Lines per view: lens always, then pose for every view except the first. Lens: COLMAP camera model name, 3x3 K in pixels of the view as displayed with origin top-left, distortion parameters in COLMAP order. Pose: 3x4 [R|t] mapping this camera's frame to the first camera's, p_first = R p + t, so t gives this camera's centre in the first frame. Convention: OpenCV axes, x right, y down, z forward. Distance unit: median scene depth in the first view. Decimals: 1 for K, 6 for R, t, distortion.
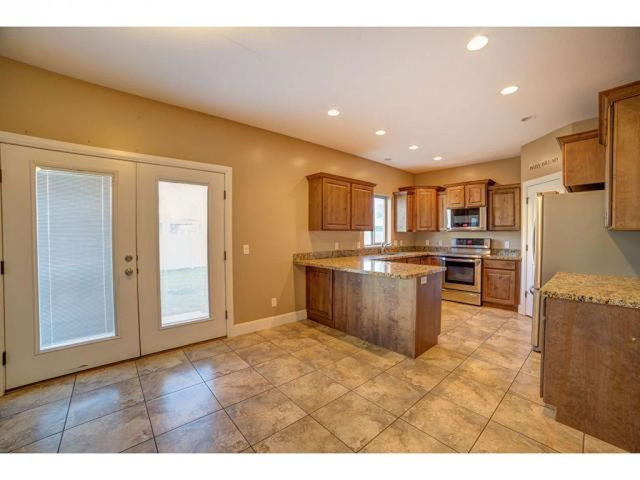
lens RADIAL K [[254.7, 0, 317.9], [0, 254.7, 240.5], [0, 0, 1]] dist [-0.014909, 0.000179]
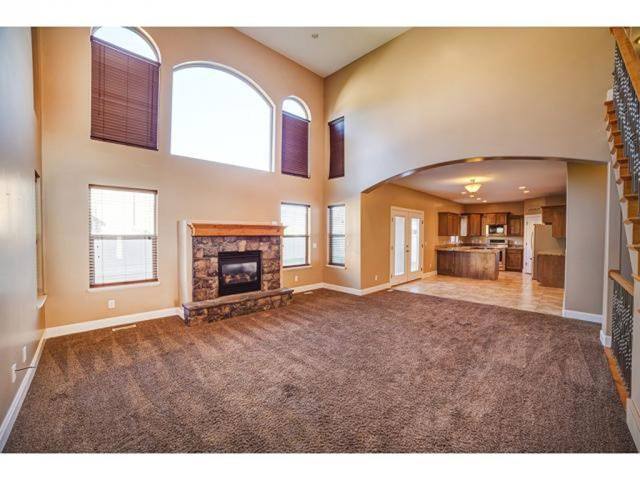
lens RADIAL K [[254.7, 0, 322.6], [0, 254.7, 239.2], [0, 0, 1]] dist [-0.014909, 0.000179]
pose [[0.997711, 0.004124, 0.067500, -1.105794], [-0.003695, 0.999972, -0.006478, 0.008042], [-0.067524, 0.006214, 0.997698, -1.096349]]
